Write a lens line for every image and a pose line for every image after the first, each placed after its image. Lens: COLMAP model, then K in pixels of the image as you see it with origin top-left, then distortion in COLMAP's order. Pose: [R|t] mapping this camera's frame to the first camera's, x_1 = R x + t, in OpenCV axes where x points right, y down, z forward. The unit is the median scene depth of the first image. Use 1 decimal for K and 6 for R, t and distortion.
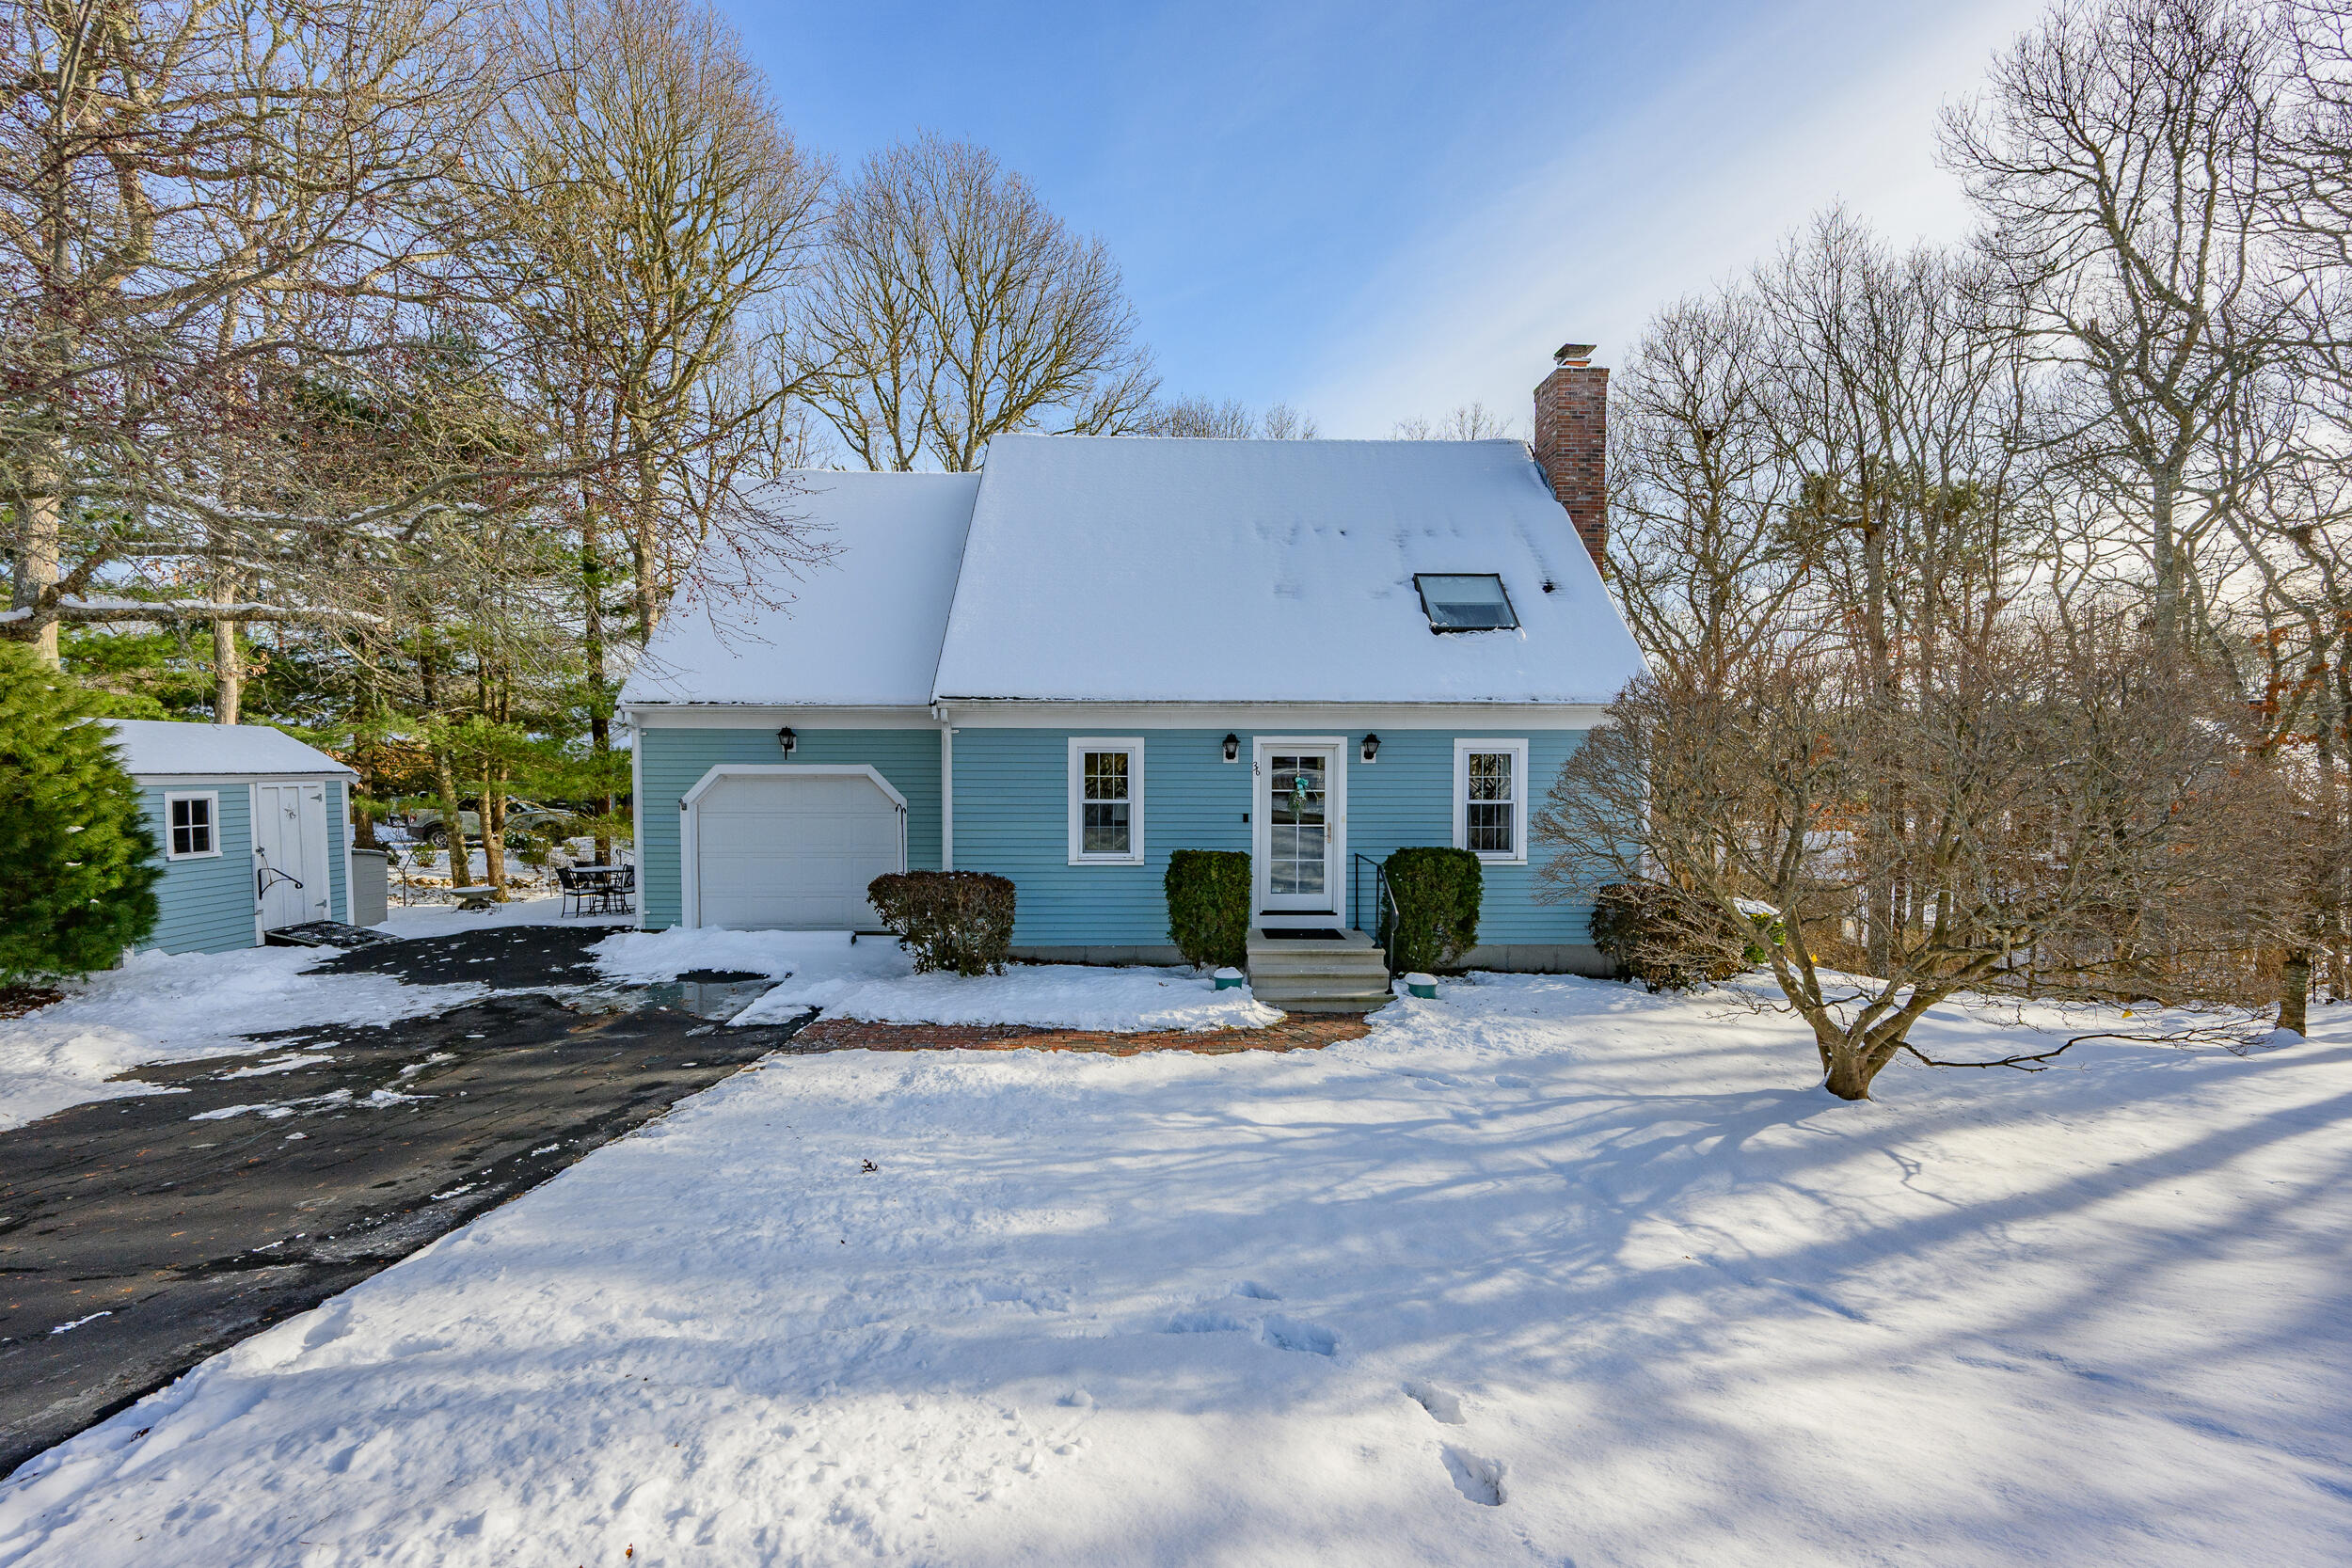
lens RADIAL K [[1013.5, 0, 1178.1], [0, 1013.5, 777.7], [0, 0, 1]] dist [0.000381, 0.000494]
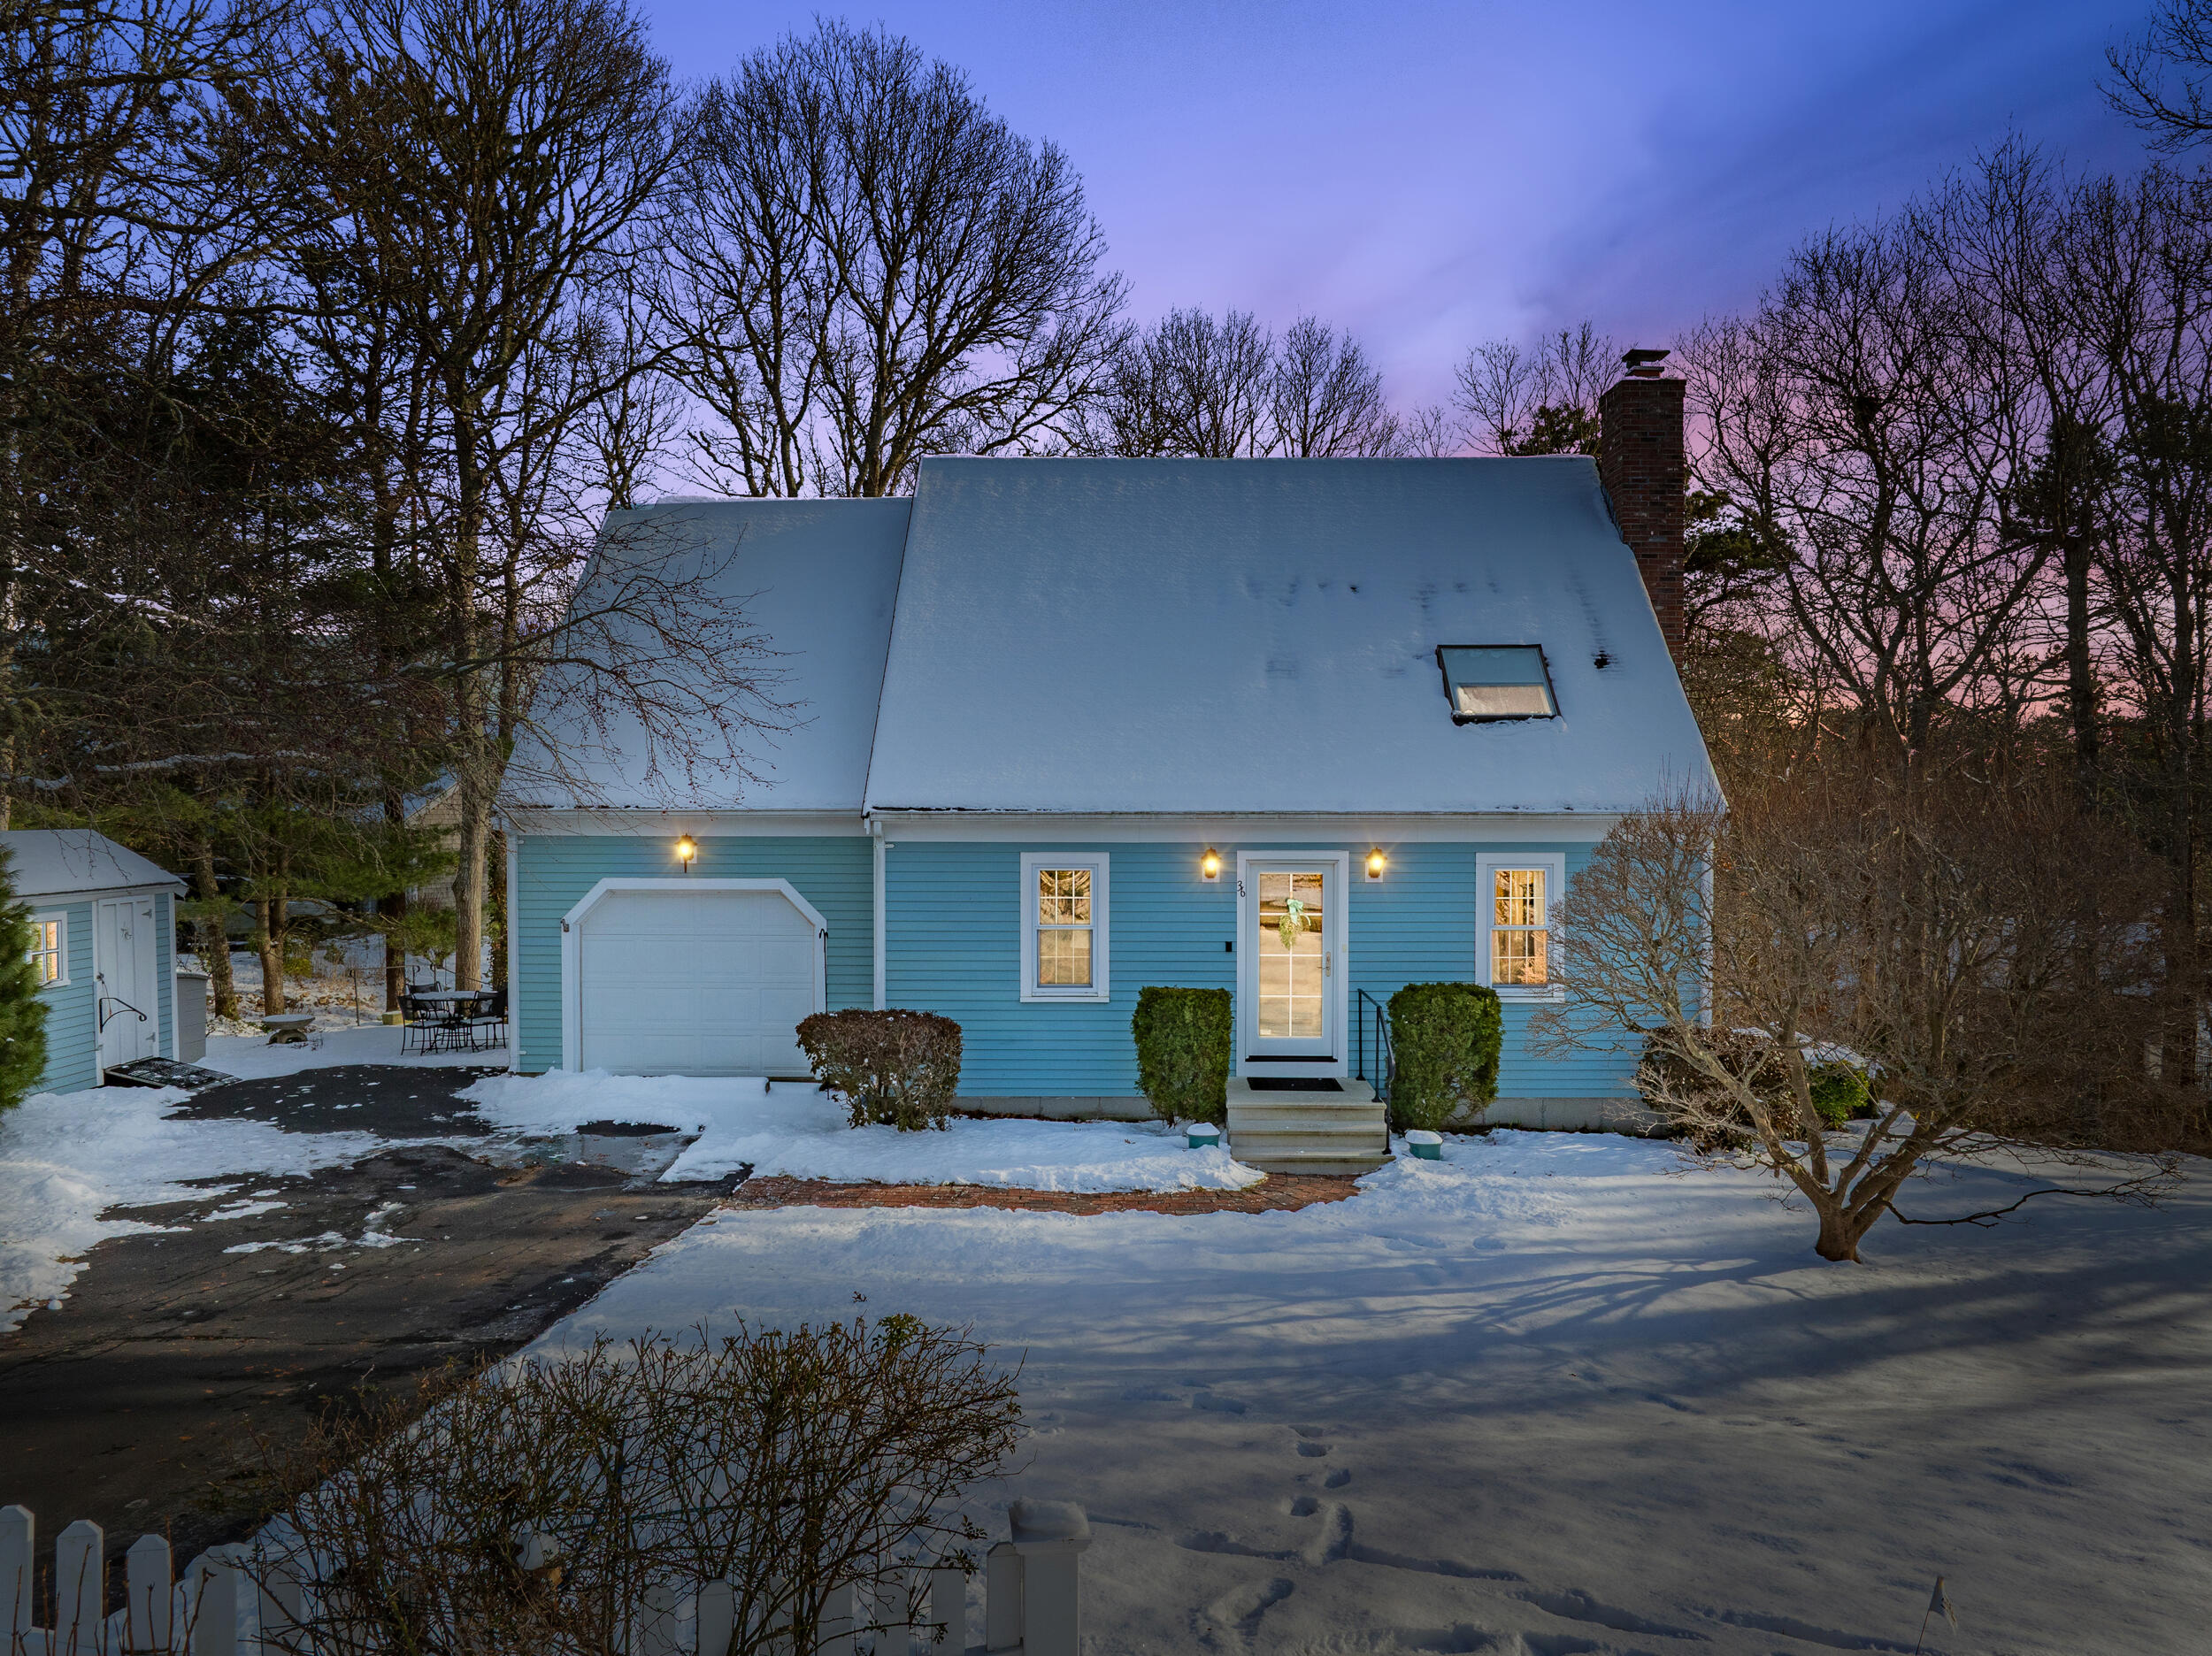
lens RADIAL K [[1628.4, 0, 1109.5], [0, 1628.4, 790.2], [0, 0, 1]] dist [-0.038274, -0.008691]
pose [[0.999240, -0.001497, -0.038941, 0.021825], [0.000812, 0.999845, -0.017592, -0.073227], [0.038961, 0.017547, 0.999087, -0.397231]]
